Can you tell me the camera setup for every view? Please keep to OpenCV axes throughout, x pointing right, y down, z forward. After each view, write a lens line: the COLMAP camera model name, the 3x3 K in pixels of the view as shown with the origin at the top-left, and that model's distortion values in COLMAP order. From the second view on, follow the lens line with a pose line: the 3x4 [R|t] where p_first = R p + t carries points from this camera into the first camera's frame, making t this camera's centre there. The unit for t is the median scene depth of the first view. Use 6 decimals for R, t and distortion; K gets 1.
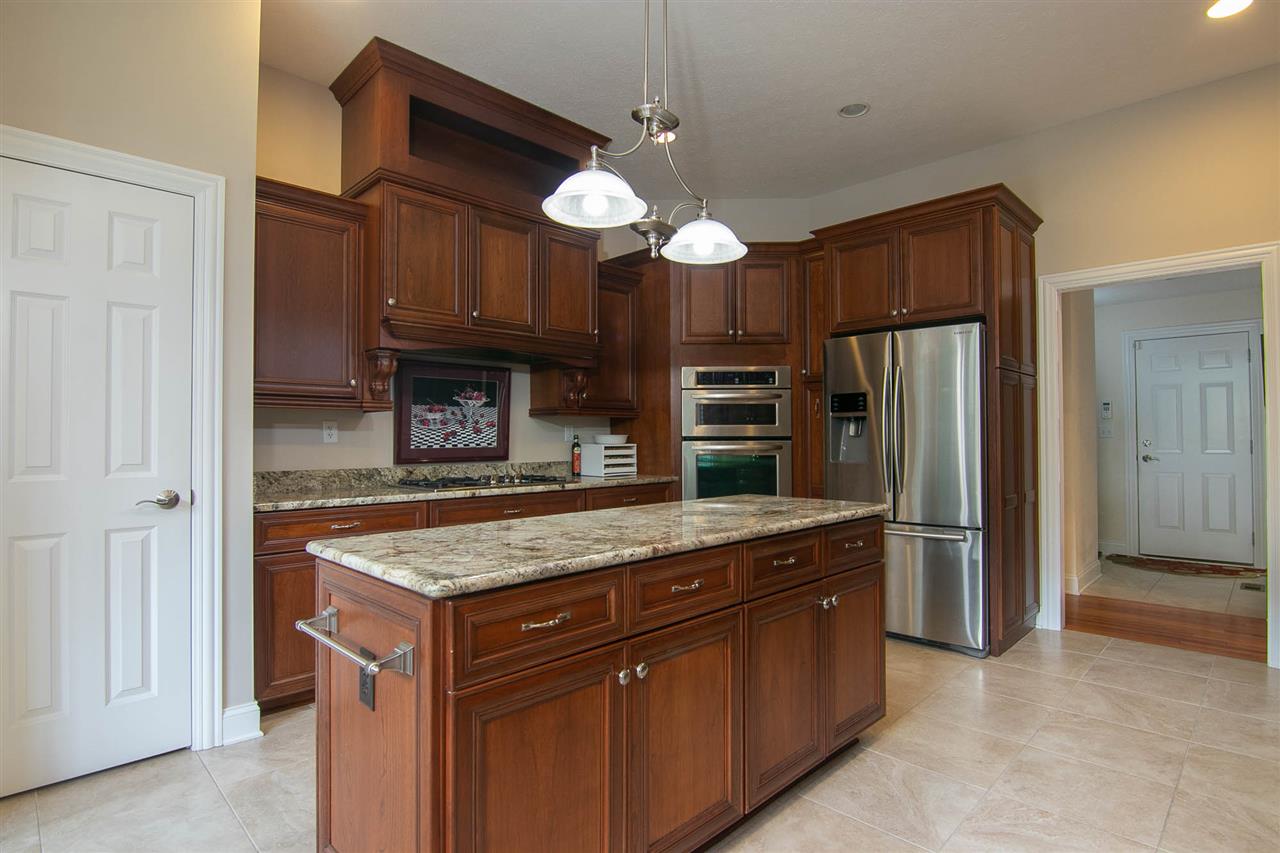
lens RADIAL K [[649.6, 0, 638.3], [0, 649.6, 431.1], [0, 0, 1]] dist [-0.016684, -0.001006]
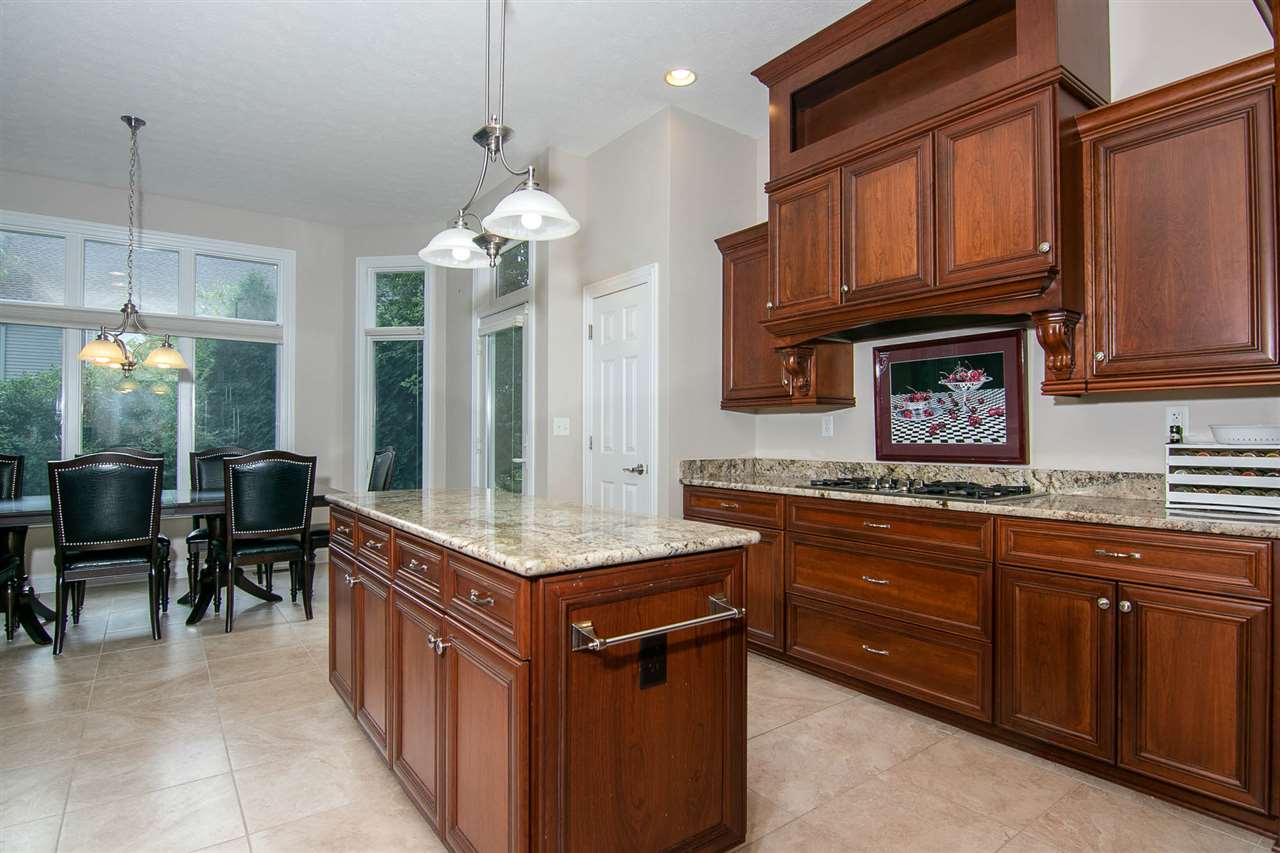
lens RADIAL K [[649.6, 0, 641.0], [0, 649.6, 422.6], [0, 0, 1]] dist [-0.016684, -0.001006]
pose [[-0.122833, -0.011283, -0.992363, 0.554285], [0.012385, 0.999840, -0.012901, 0.005107], [0.992350, -0.013875, -0.122674, 0.724437]]
